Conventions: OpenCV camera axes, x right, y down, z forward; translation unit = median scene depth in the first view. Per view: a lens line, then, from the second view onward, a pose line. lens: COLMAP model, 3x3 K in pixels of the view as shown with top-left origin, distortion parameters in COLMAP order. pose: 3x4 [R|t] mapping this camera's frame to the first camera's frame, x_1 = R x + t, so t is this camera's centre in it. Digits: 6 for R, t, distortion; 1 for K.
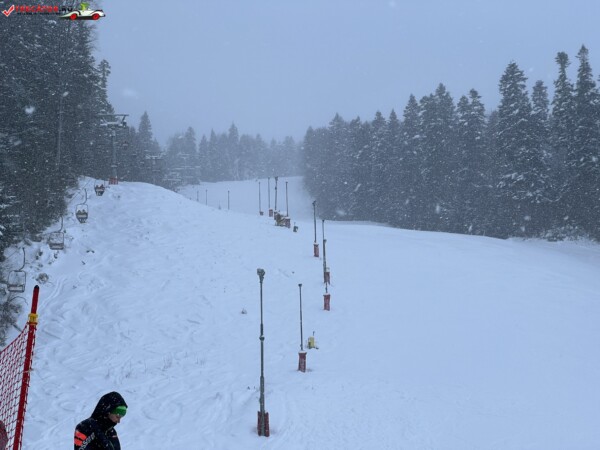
lens RADIAL K [[1322.4, 0, 303.9], [0, 1322.4, 221.9], [0, 0, 1]] dist [0.260316, 0.000000]
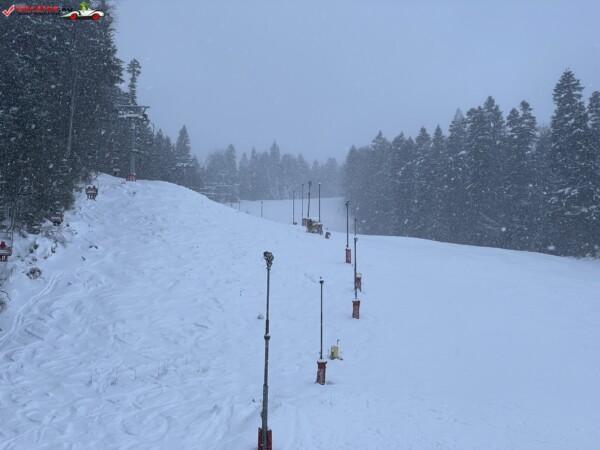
lens RADIAL K [[1316.6, 0, 302.7], [0, 1316.6, 214.2], [0, 0, 1]] dist [0.220245, 0.000000]
pose [[0.999089, 0.025274, -0.034396, 0.009939], [-0.026209, 0.999292, -0.027005, 0.021122], [0.033689, 0.027882, 0.999043, 0.122198]]
